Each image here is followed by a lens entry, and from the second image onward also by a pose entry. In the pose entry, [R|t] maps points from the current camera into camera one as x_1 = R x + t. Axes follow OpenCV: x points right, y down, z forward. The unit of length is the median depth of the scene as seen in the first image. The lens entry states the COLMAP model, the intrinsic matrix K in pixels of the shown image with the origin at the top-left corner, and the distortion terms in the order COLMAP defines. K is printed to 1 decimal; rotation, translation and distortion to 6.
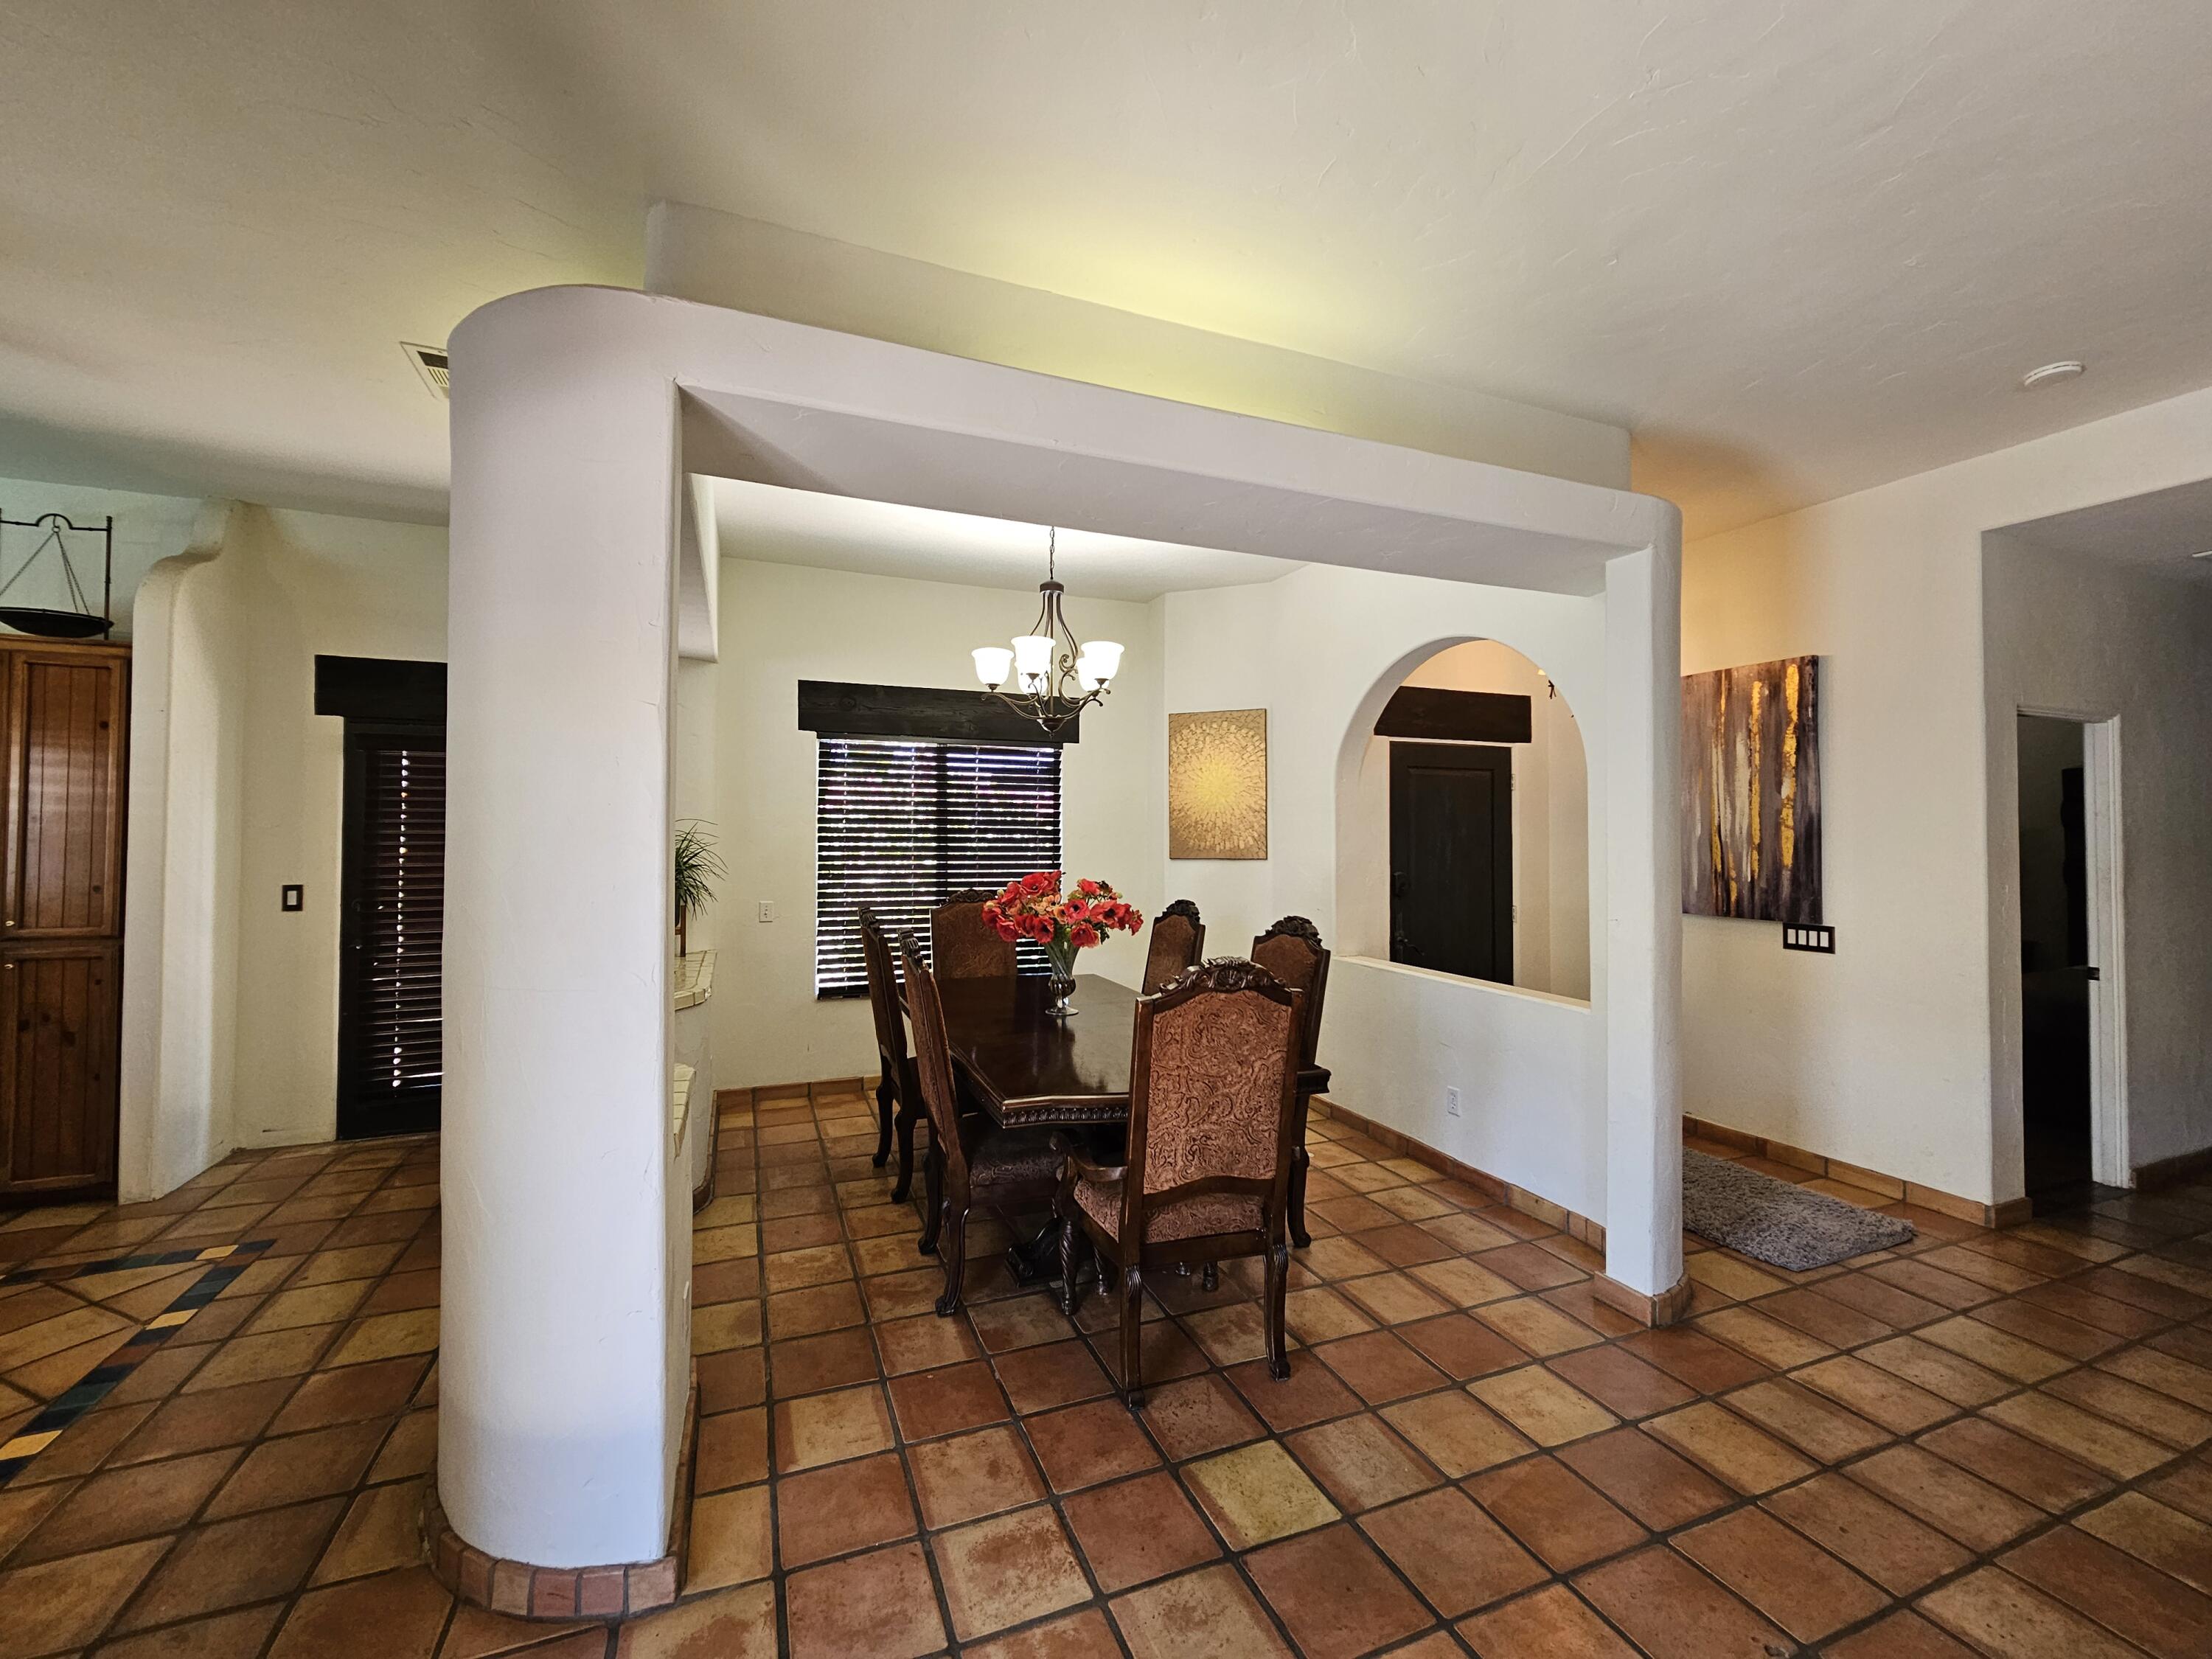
lens RADIAL K [[907.1, 0, 1095.7], [0, 907.1, 817.9], [0, 0, 1]] dist [0.000765, -0.000271]
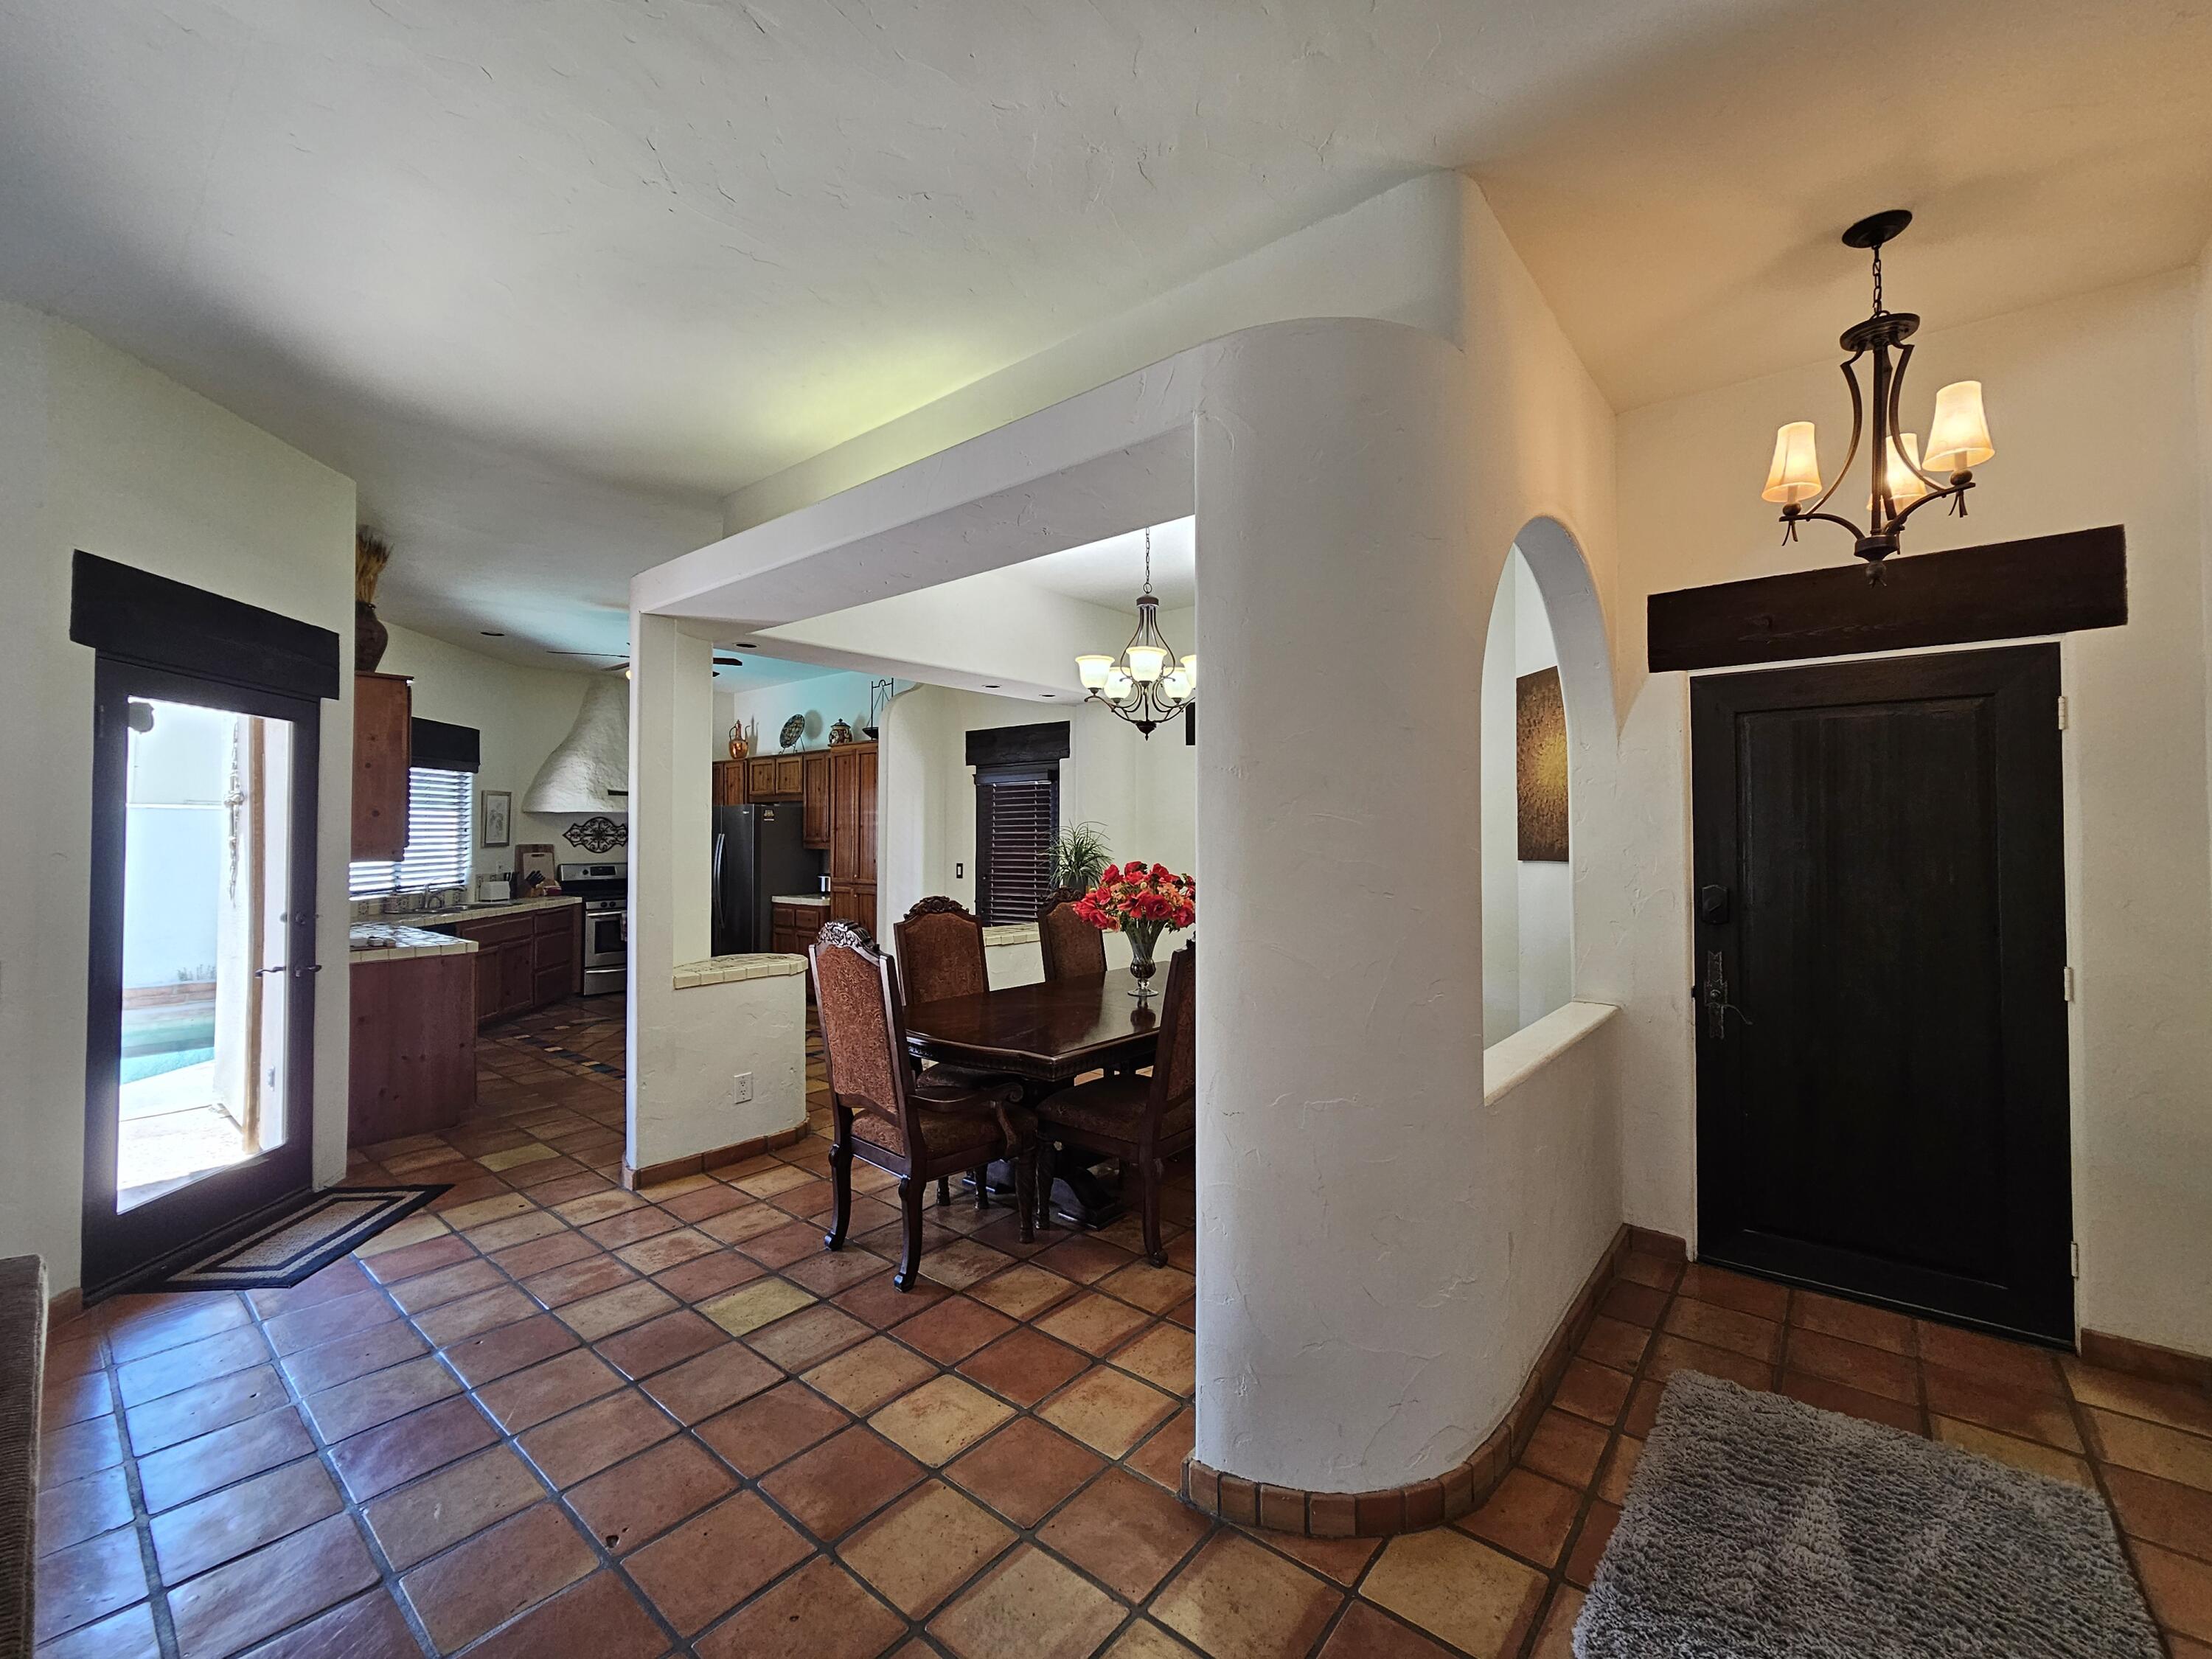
lens RADIAL K [[907.1, 0, 1097.5], [0, 907.1, 815.4], [0, 0, 1]] dist [0.000765, -0.000271]
pose [[0.480826, -0.025778, -0.876437, 0.841237], [0.016596, 0.999656, -0.020297, 0.022140], [0.876659, -0.004786, 0.481088, 0.408530]]
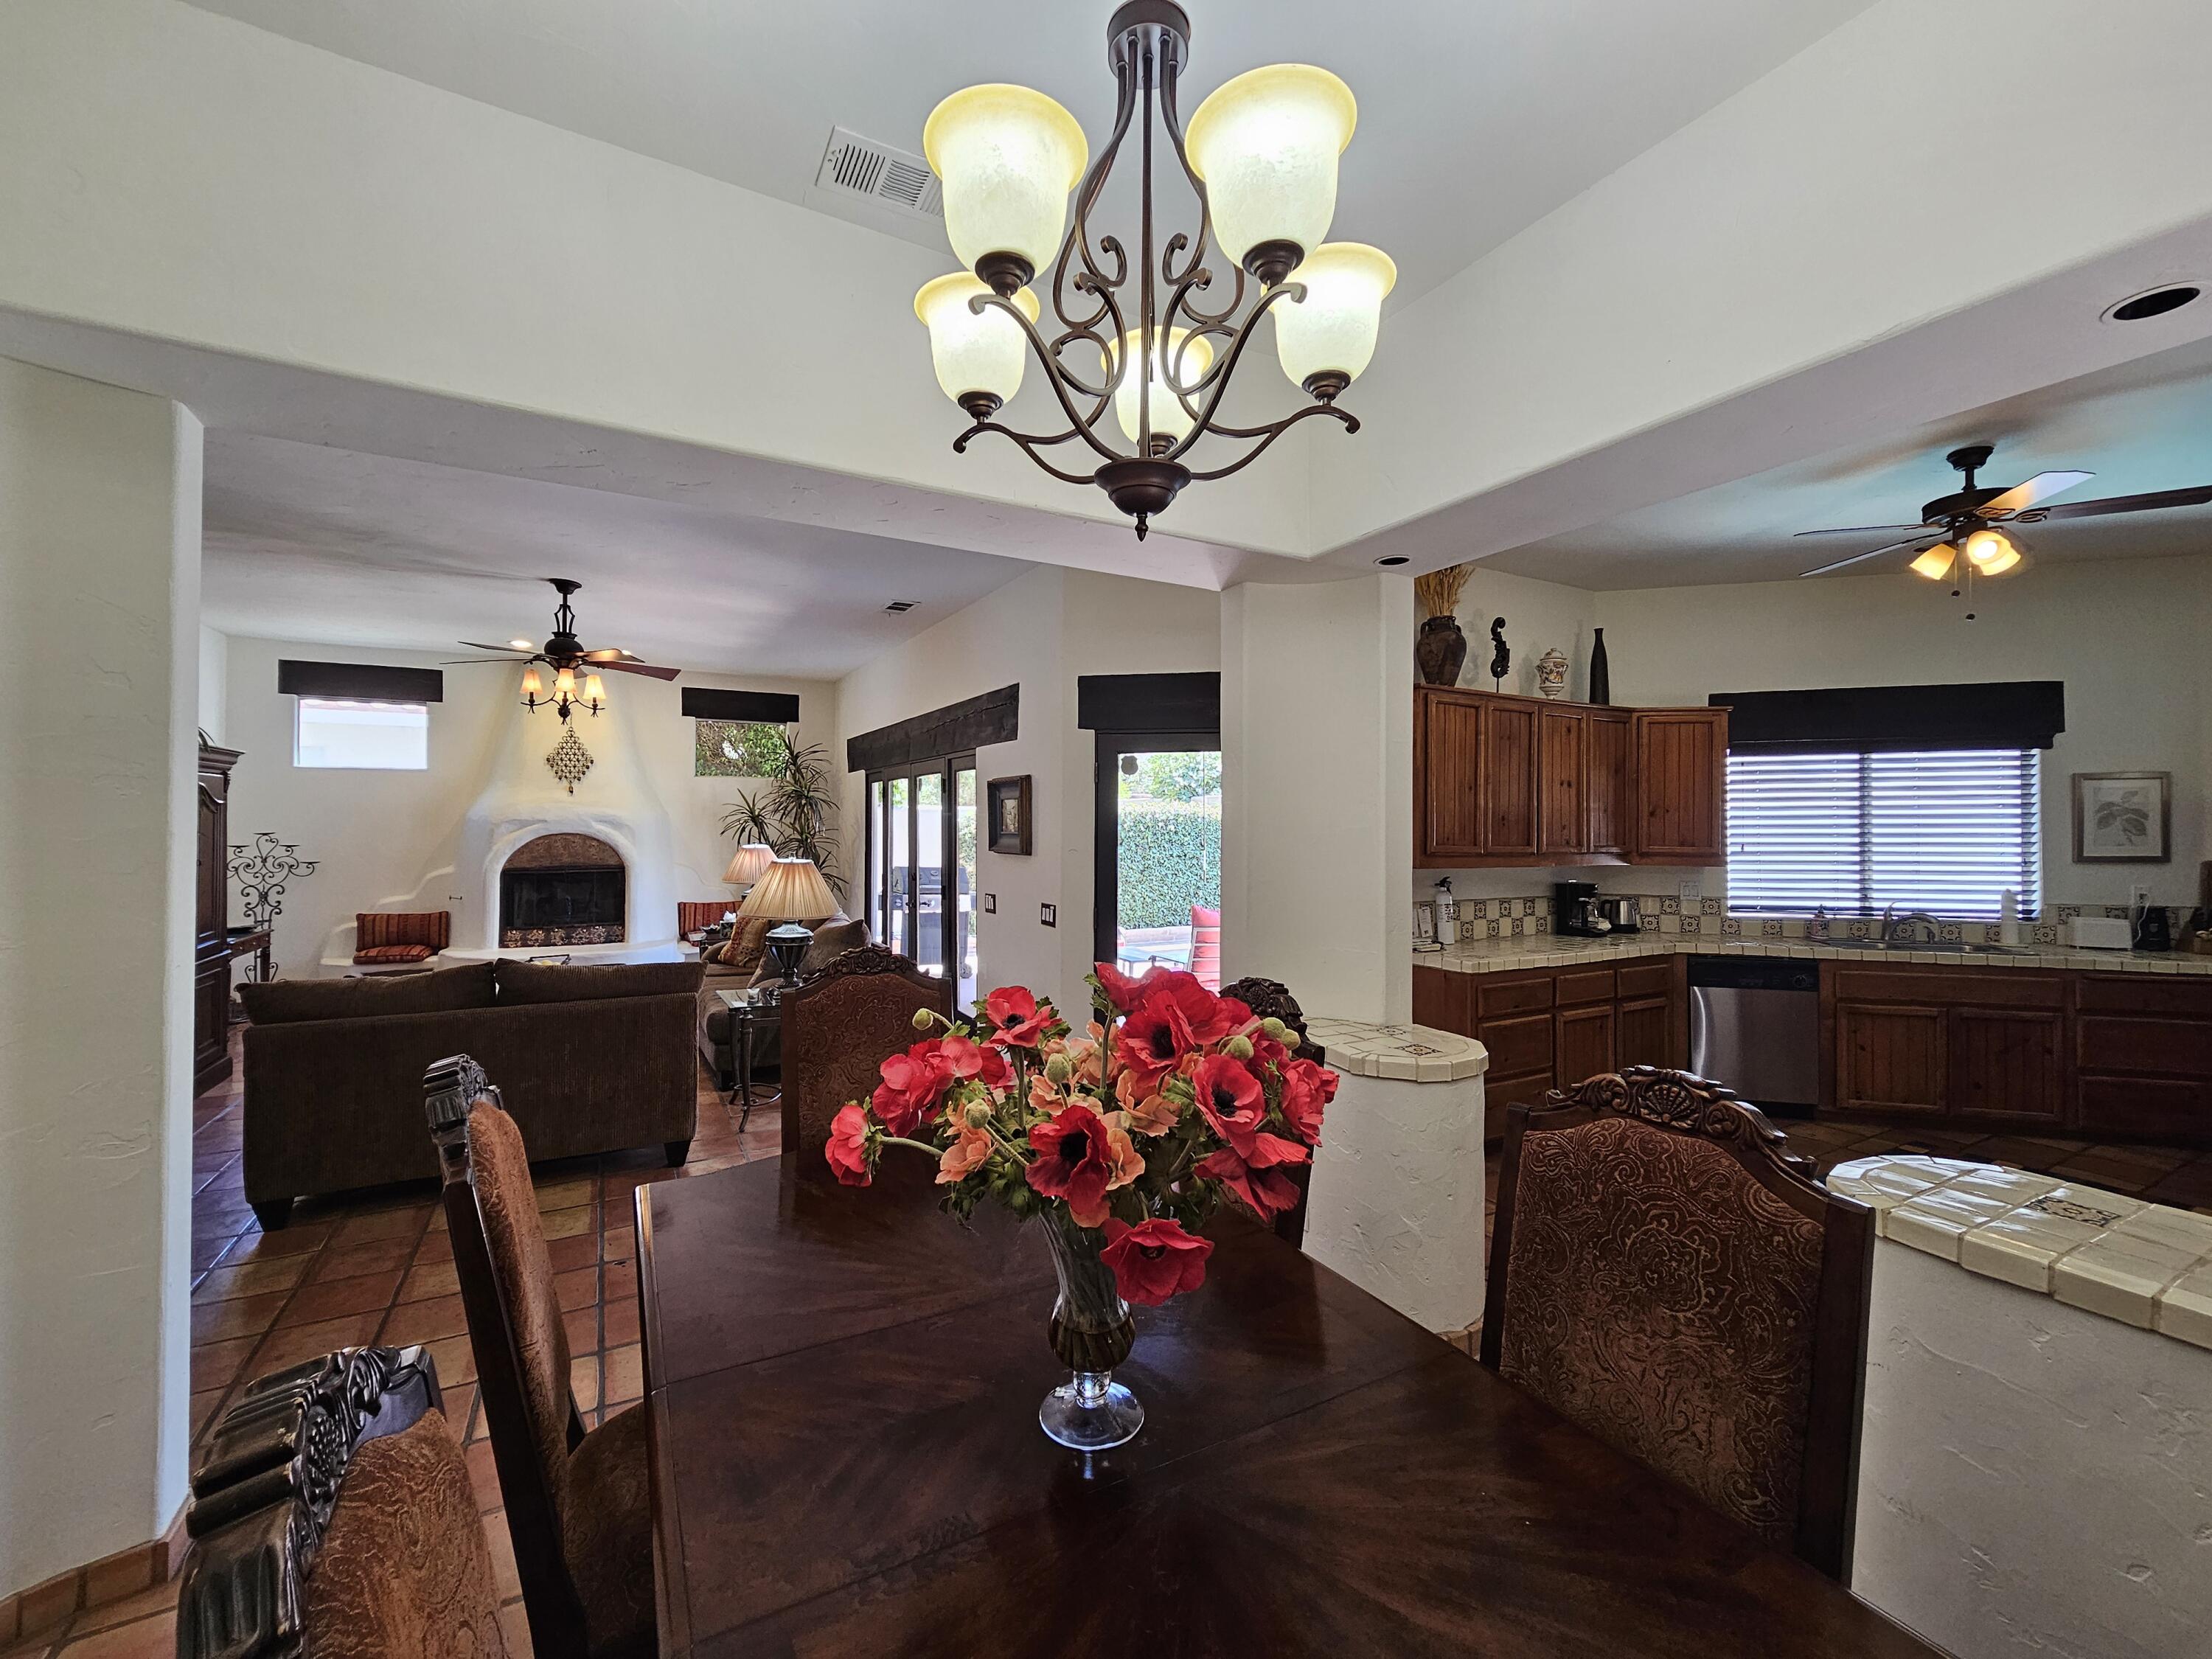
lens RADIAL K [[907.1, 0, 1091.3], [0, 907.1, 817.6], [0, 0, 1]] dist [0.000765, -0.000271]
pose [[-0.992006, -0.013091, -0.125511, 0.012566], [-0.009843, 0.999601, -0.026467, 0.013843], [0.125807, -0.025020, -0.991739, 1.241863]]
